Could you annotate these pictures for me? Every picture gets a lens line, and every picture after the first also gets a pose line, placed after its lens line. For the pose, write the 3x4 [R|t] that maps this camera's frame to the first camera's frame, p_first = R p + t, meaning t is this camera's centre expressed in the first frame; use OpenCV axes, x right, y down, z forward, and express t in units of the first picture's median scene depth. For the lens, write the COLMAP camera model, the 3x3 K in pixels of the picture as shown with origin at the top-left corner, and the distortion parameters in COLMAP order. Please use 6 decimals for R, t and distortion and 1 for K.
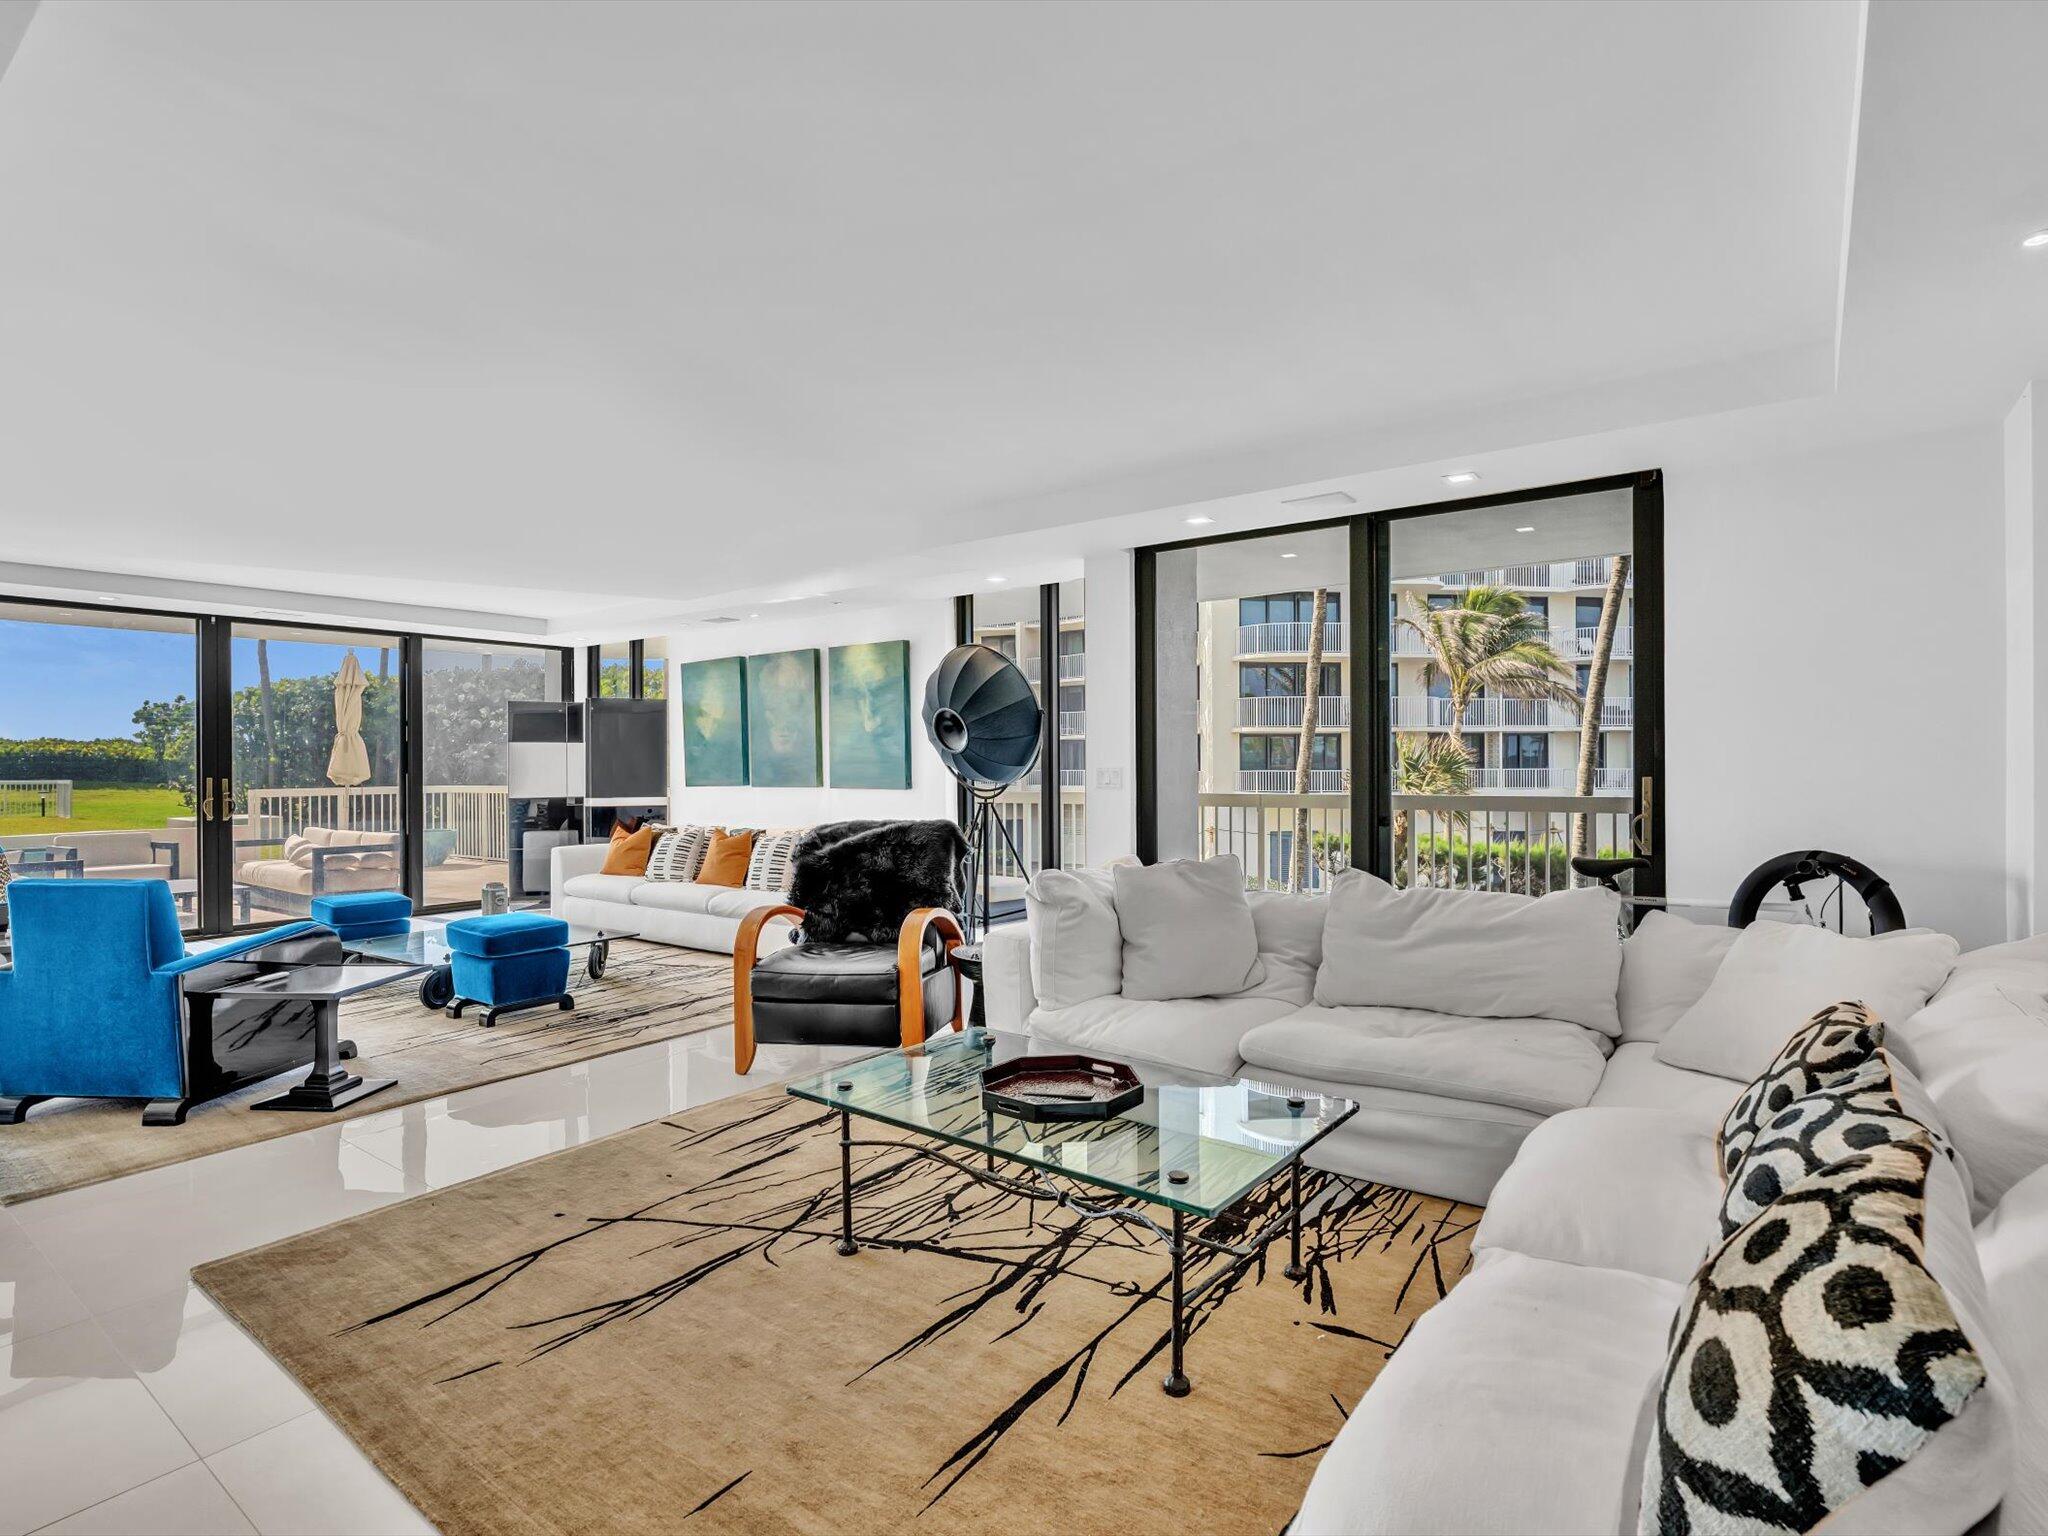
lens RADIAL K [[1045.7, 0, 1051.4], [0, 1045.7, 769.8], [0, 0, 1]] dist [-0.002738, 0.002945]
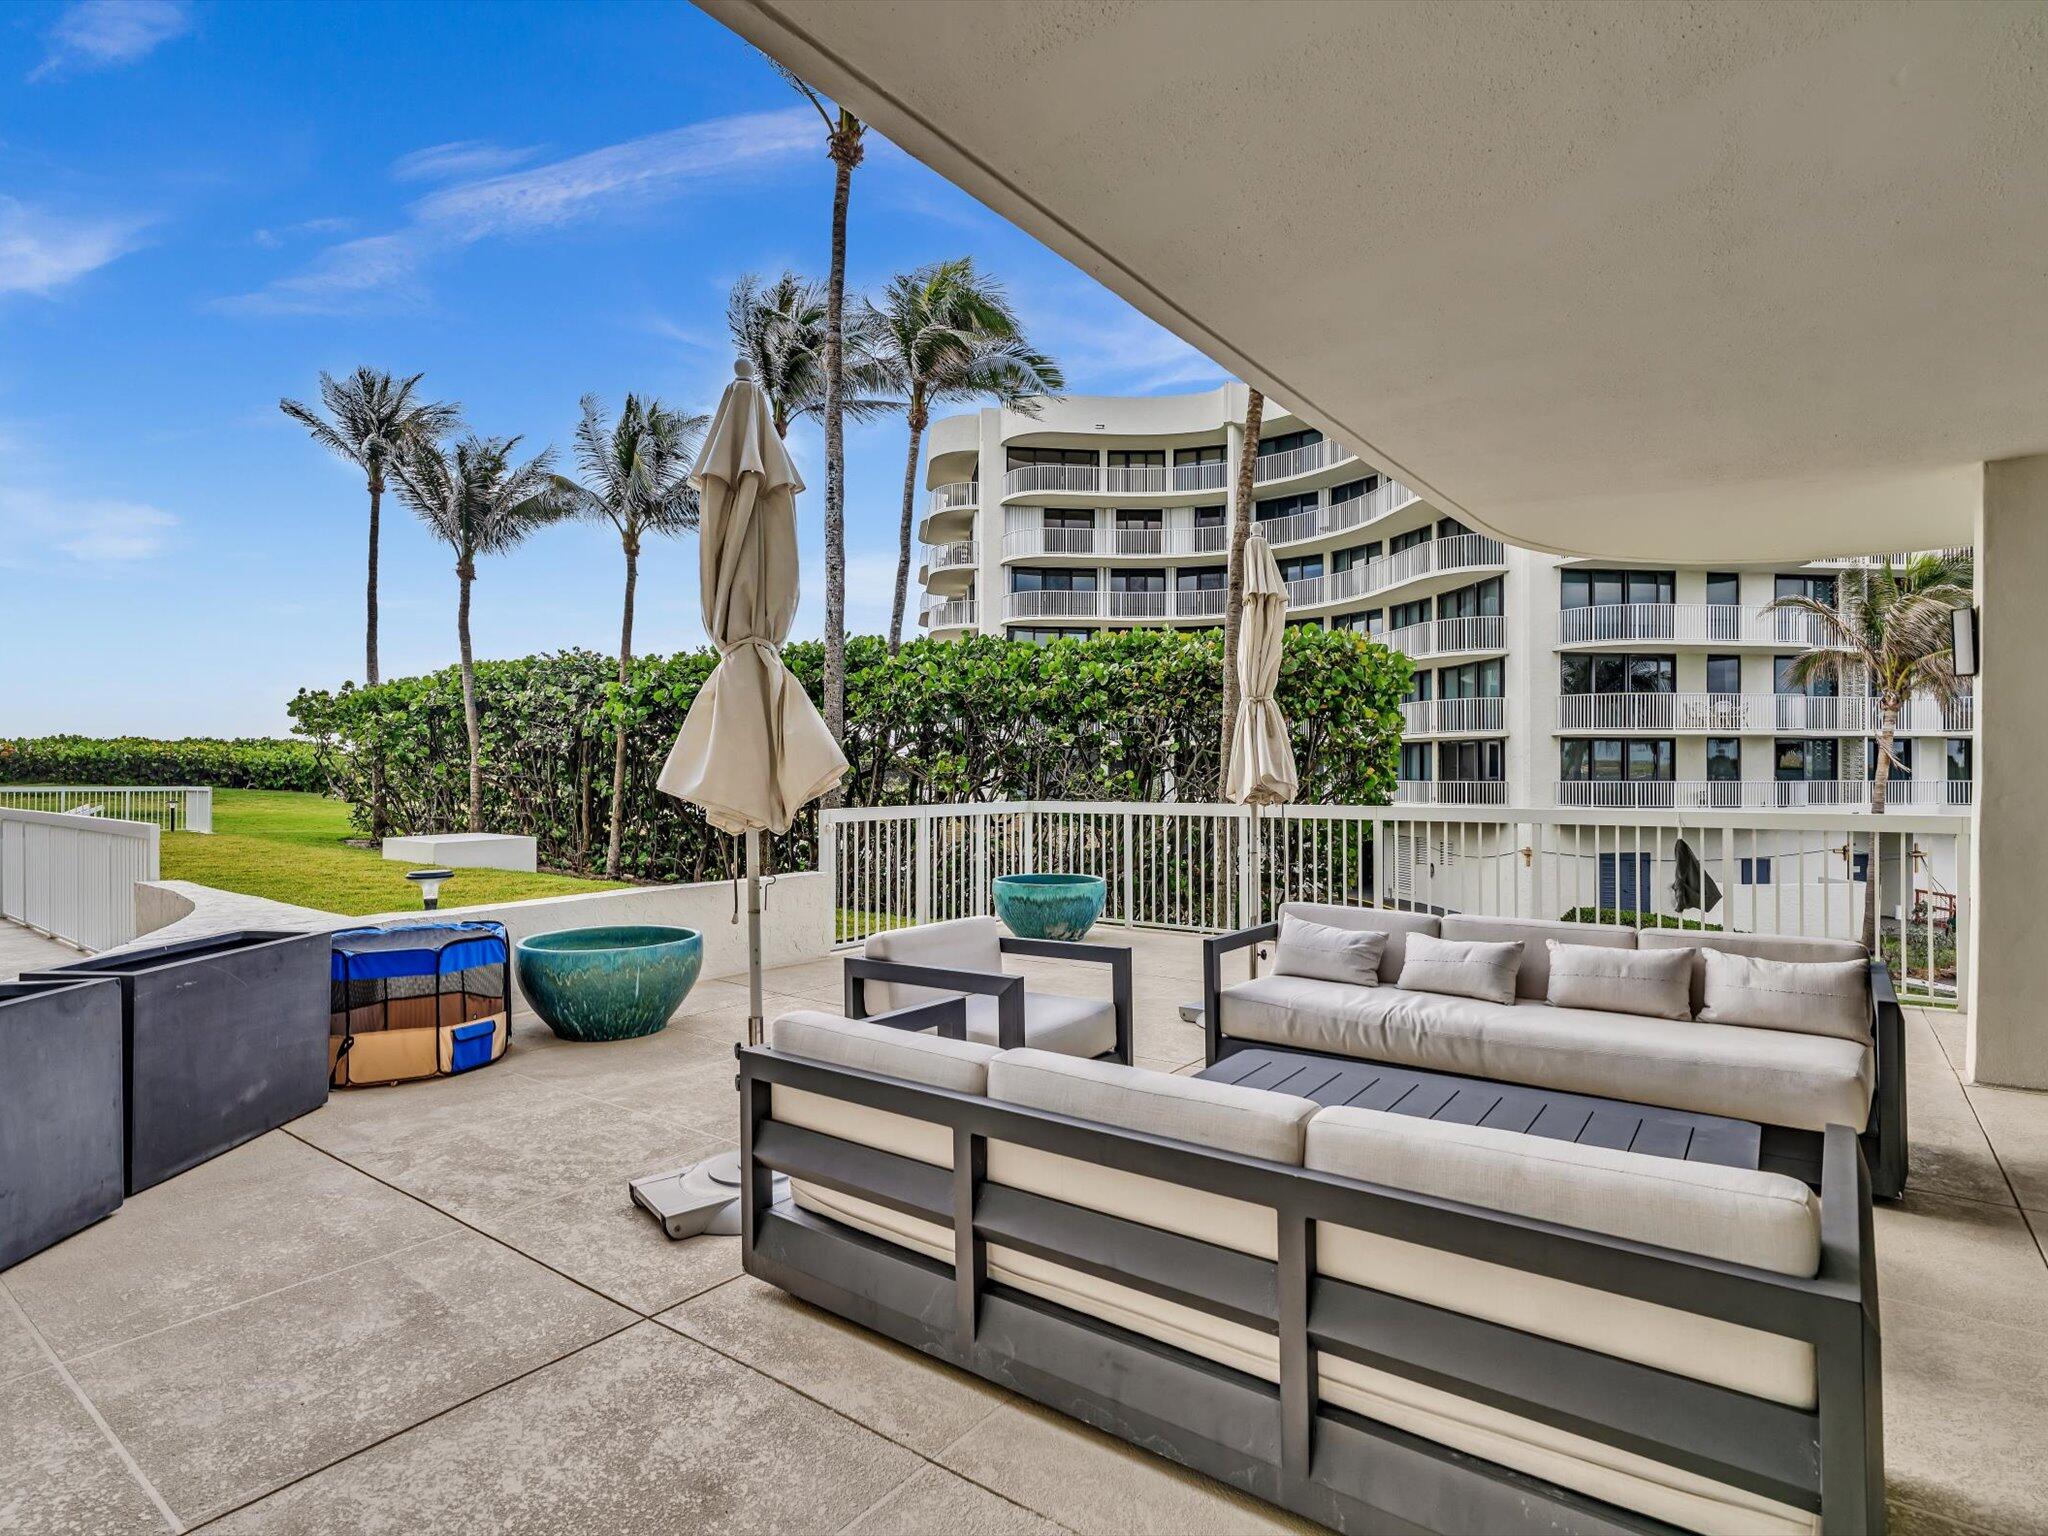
lens RADIAL K [[1045.7, 0, 1036.3], [0, 1045.7, 781.7], [0, 0, 1]] dist [-0.002738, 0.002945]
pose [[0.999987, 0.004609, -0.002221, -1.005905], [-0.004603, 0.999986, 0.002536, 0.003422], [0.002233, -0.002526, 0.999994, 0.671191]]
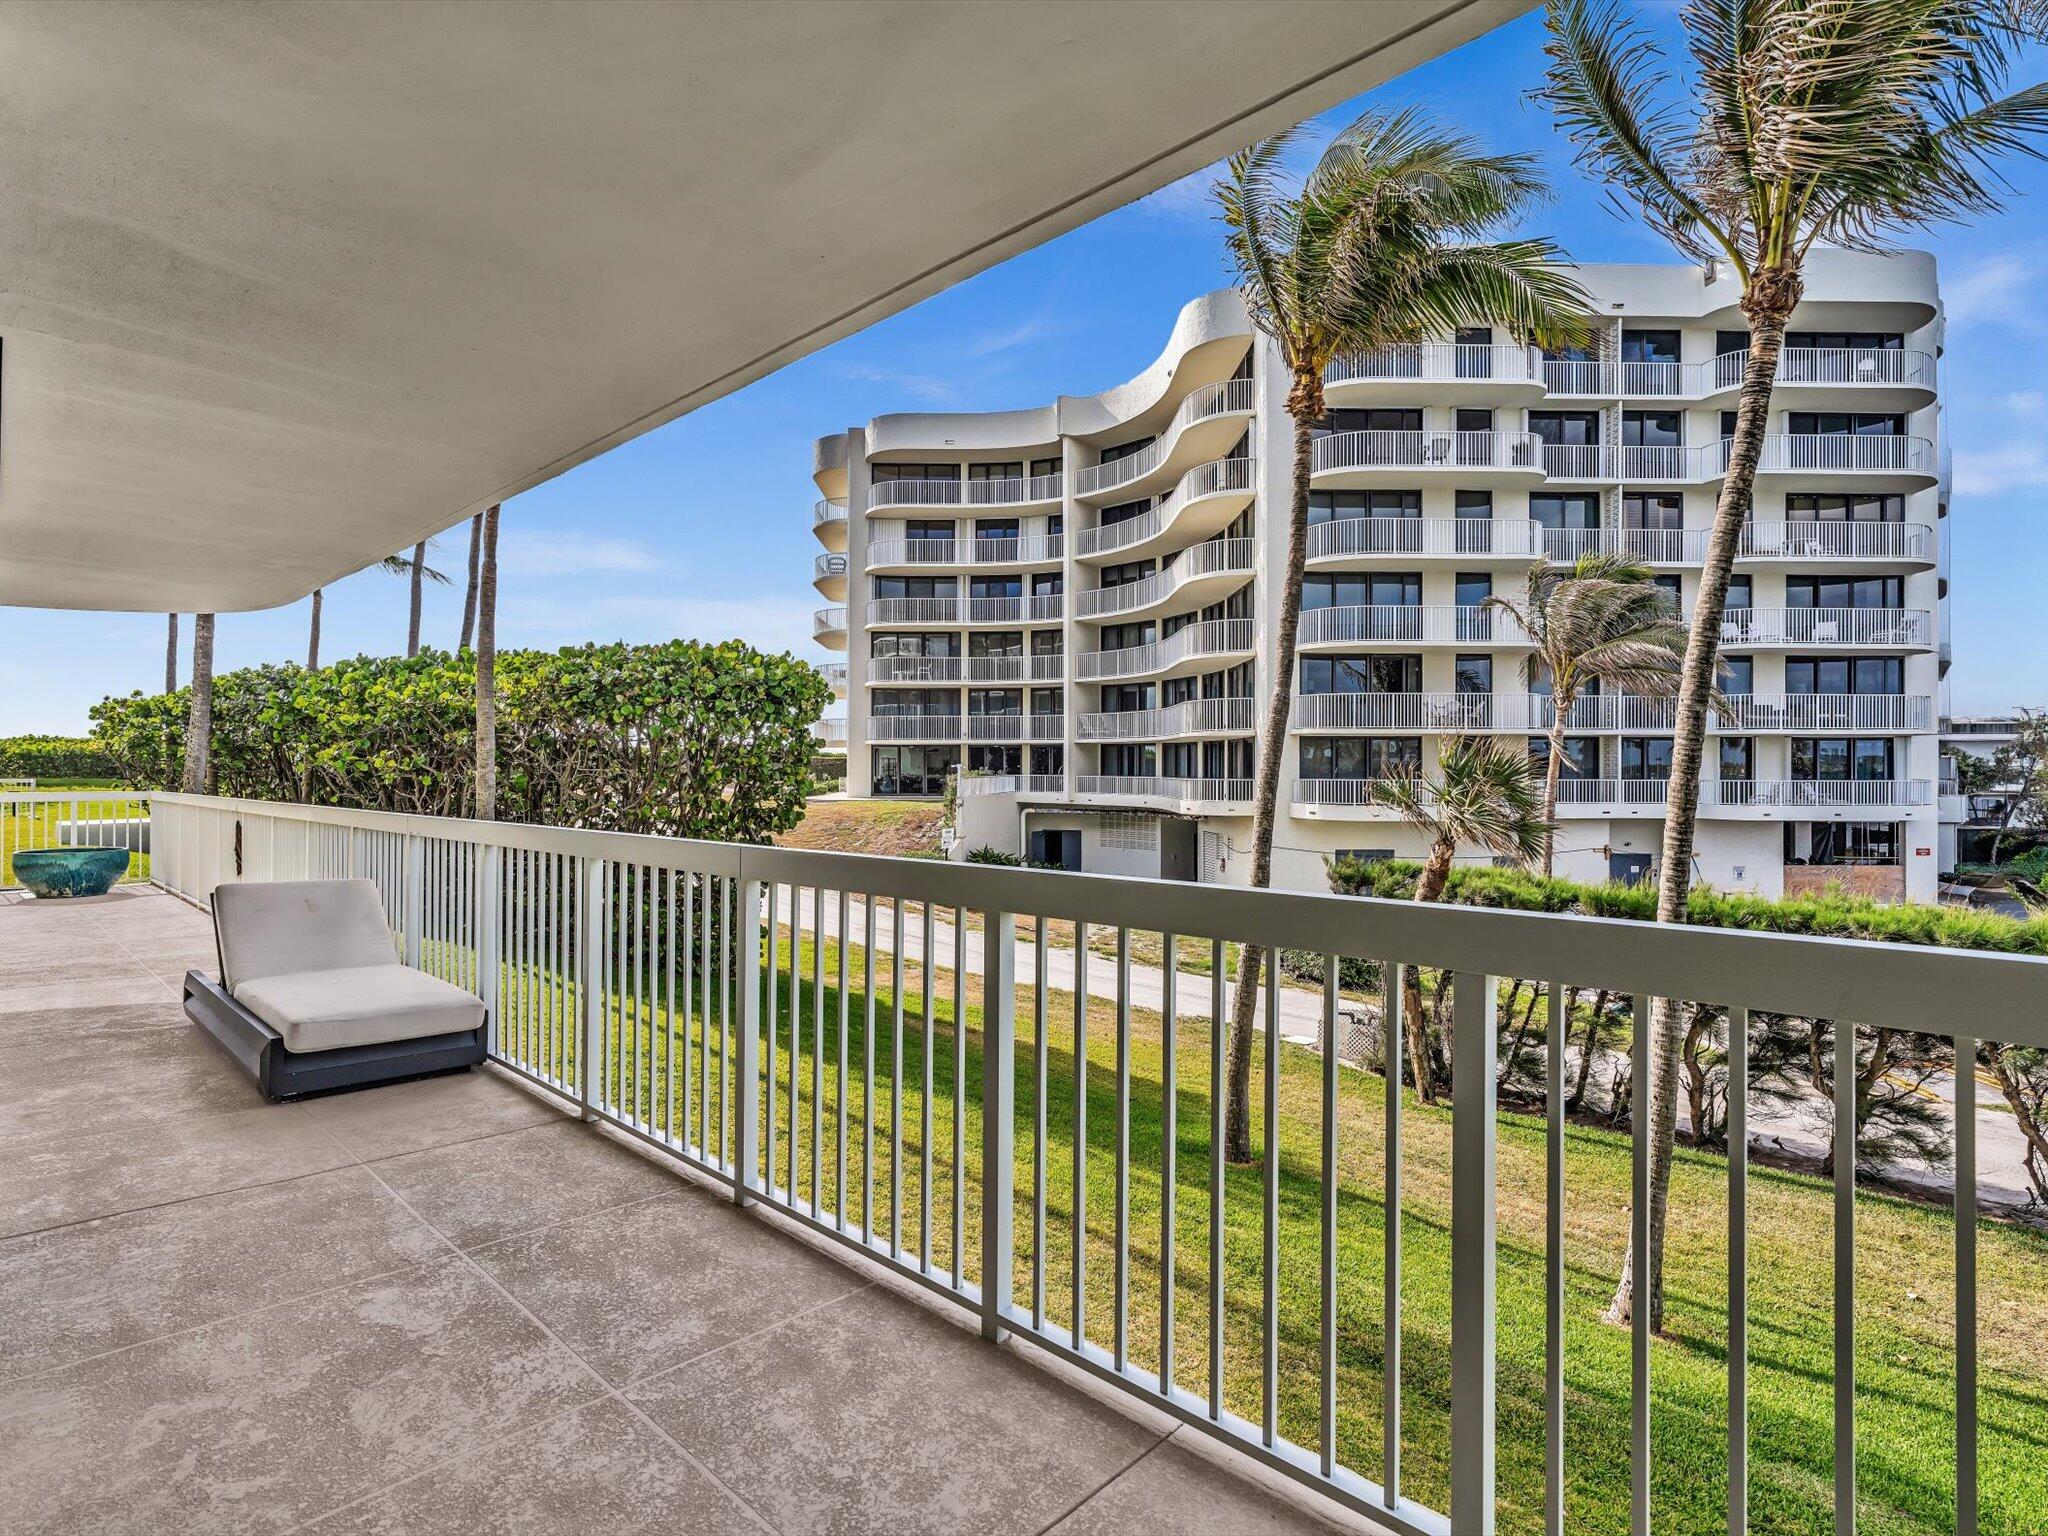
lens RADIAL K [[1034.1, 0, 1063.5], [0, 1034.1, 775.2], [0, 0, 1]] dist [-0.001859, 0.002219]
pose [[0.992945, 0.008484, -0.118273, 0.373050], [-0.008597, 0.999963, -0.000442, -0.002027], [0.118265, 0.001455, 0.992981, 0.552921]]
